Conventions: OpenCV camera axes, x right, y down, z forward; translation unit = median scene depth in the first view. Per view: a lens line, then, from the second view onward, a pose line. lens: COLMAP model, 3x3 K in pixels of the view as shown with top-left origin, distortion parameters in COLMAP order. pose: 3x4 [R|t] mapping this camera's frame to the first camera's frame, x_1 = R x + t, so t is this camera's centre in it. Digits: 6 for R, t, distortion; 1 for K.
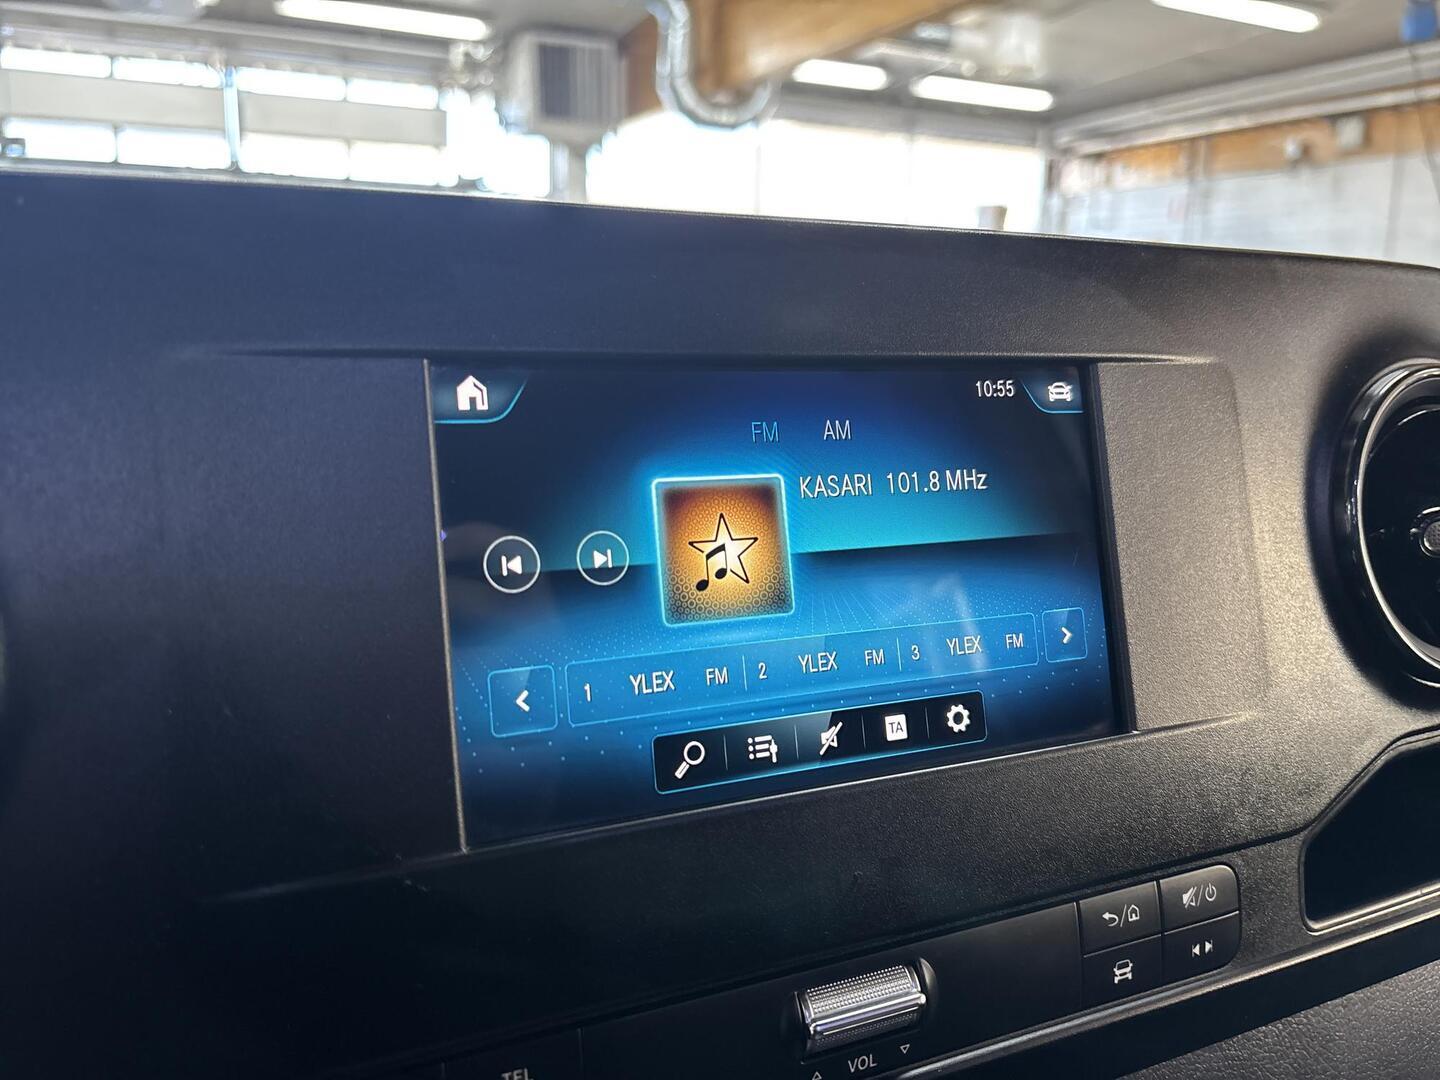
lens RADIAL K [[1103.3, 0, 728.3], [0, 1103.3, 535.7], [0, 0, 1]] dist [0.031863, -0.057873]
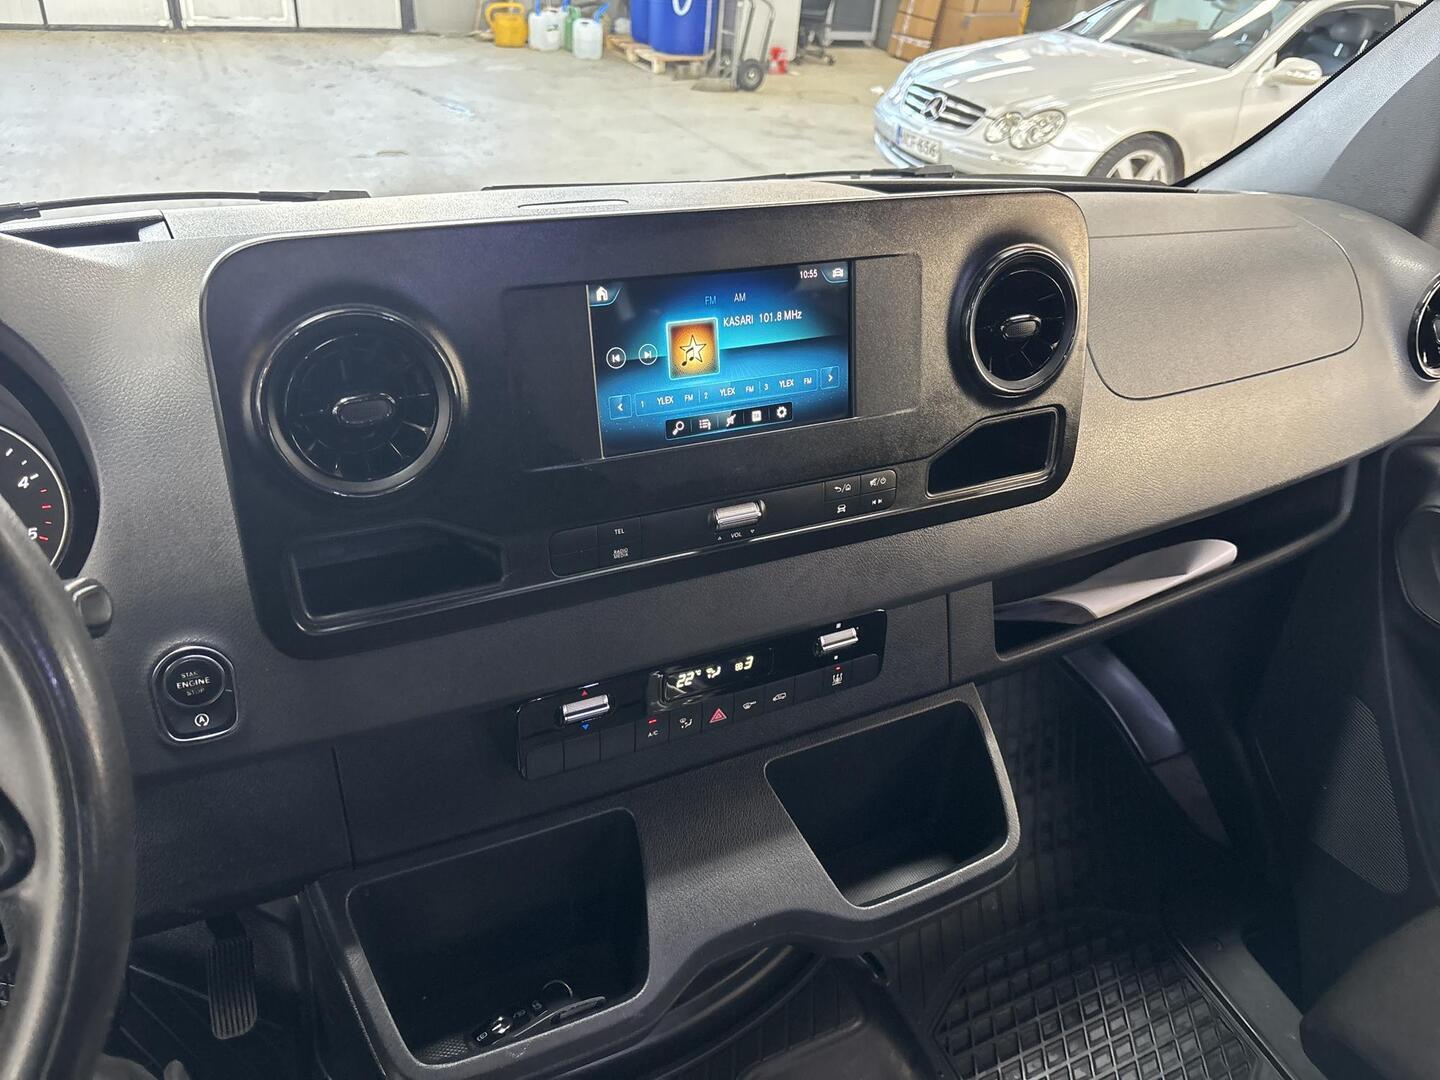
lens RADIAL K [[1103.3, 0, 735.8], [0, 1103.3, 540.4], [0, 0, 1]] dist [0.031863, -0.057873]
pose [[0.996955, 0.023740, 0.074271, -0.071903], [-0.048722, 0.933343, 0.355665, -0.415237], [-0.060877, -0.358201, 0.931658, -1.328332]]
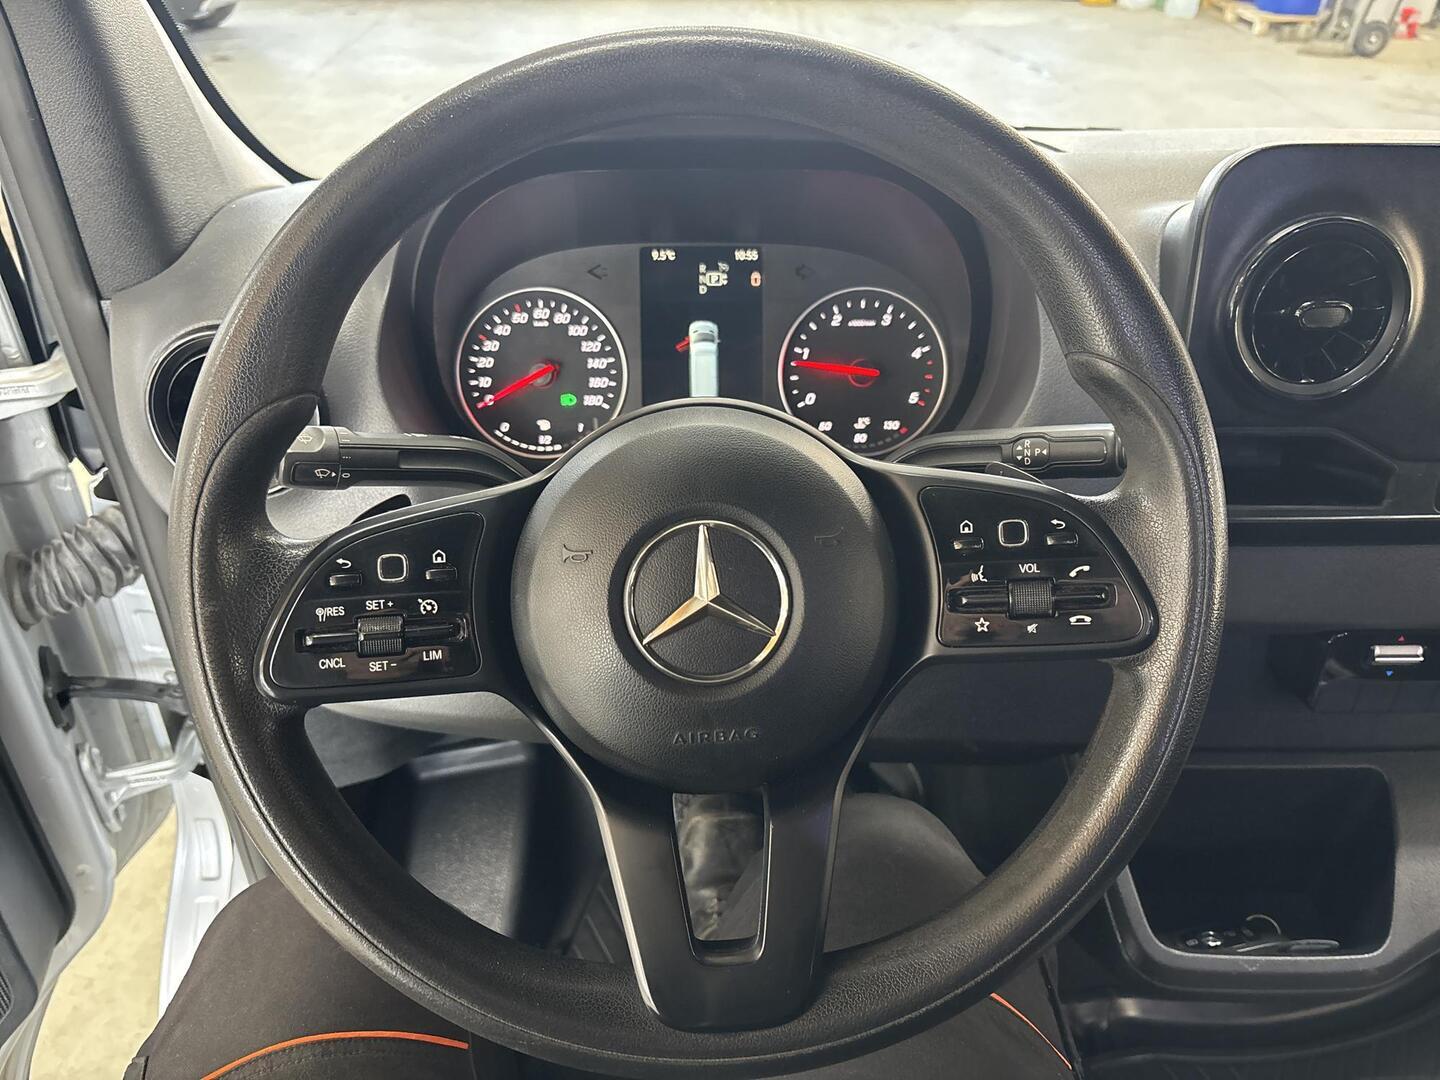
lens RADIAL K [[1103.3, 0, 716.4], [0, 1103.3, 547.7], [0, 0, 1]] dist [0.031863, -0.057873]
pose [[0.918917, 0.213676, -0.331564, -0.807547], [-0.063487, 0.909728, 0.410323, -0.285250], [0.389309, -0.356003, 0.849529, -1.683457]]
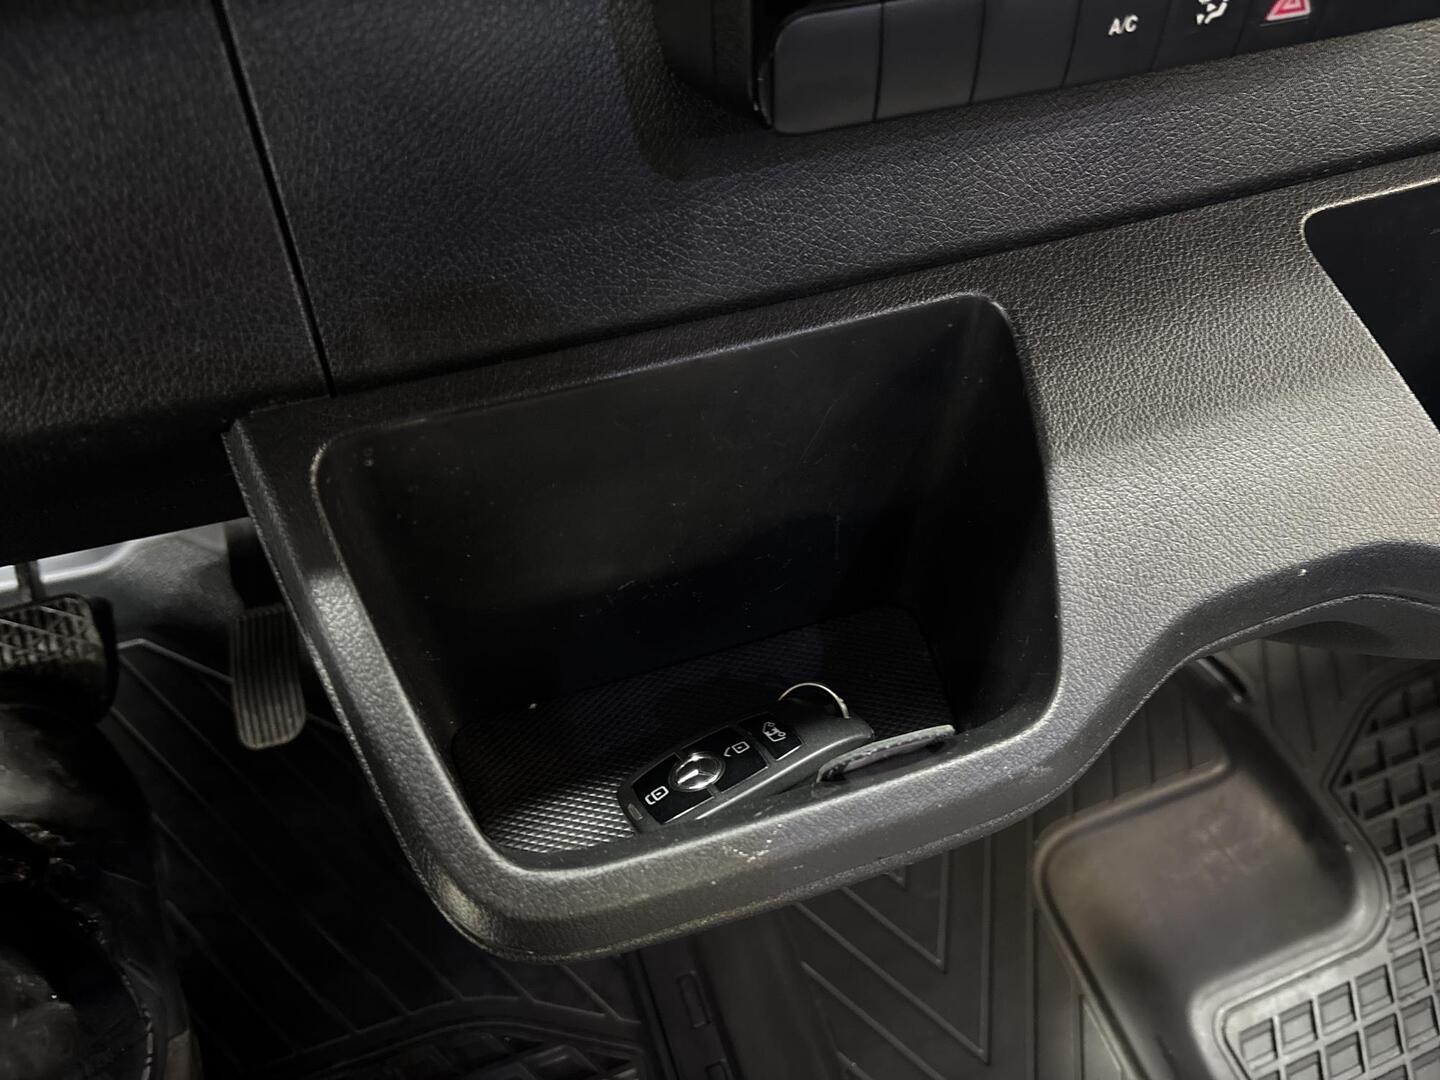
lens RADIAL K [[1103.3, 0, 716.1], [0, 1103.3, 528.1], [0, 0, 1]] dist [0.031863, -0.057873]
pose [[0.997746, 0.026904, -0.061470, -0.315755], [0.012496, 0.825575, 0.564154, 0.735612], [0.065926, -0.563651, 0.823378, -0.088585]]
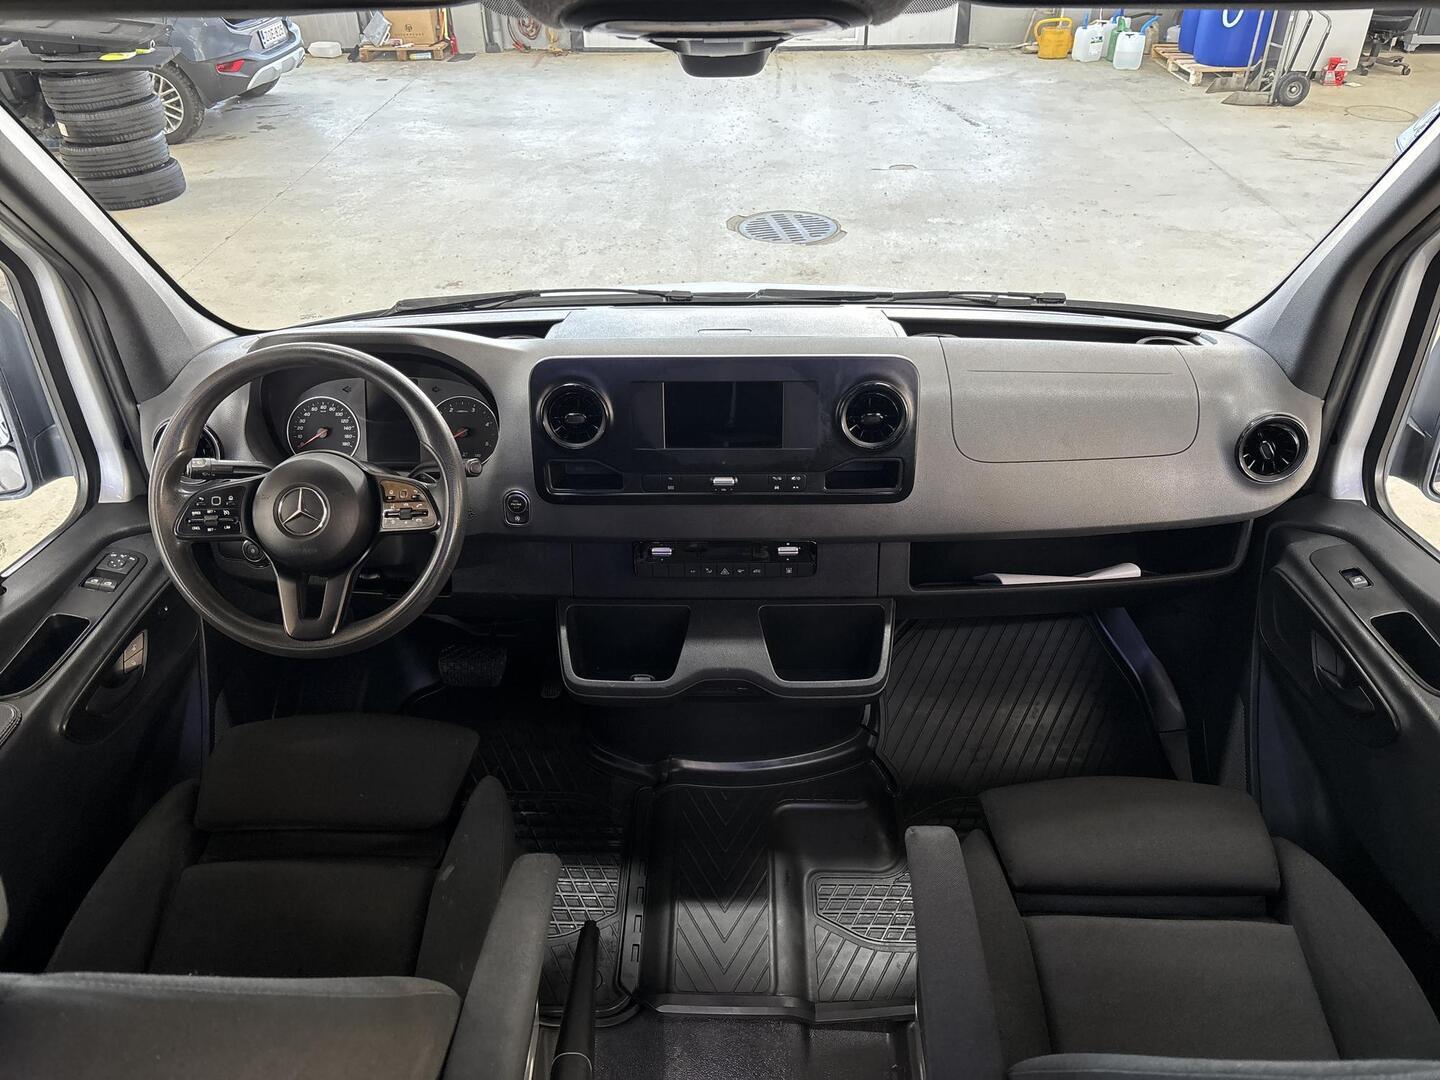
lens RADIAL K [[1103.3, 0, 720.9], [0, 1103.3, 539.9], [0, 0, 1]] dist [0.031863, -0.057873]
pose [[0.901550, 0.215432, -0.375230, 2.198990], [-0.052108, 0.914979, 0.400123, -1.555909], [0.429527, -0.341178, 0.836125, -3.814780]]
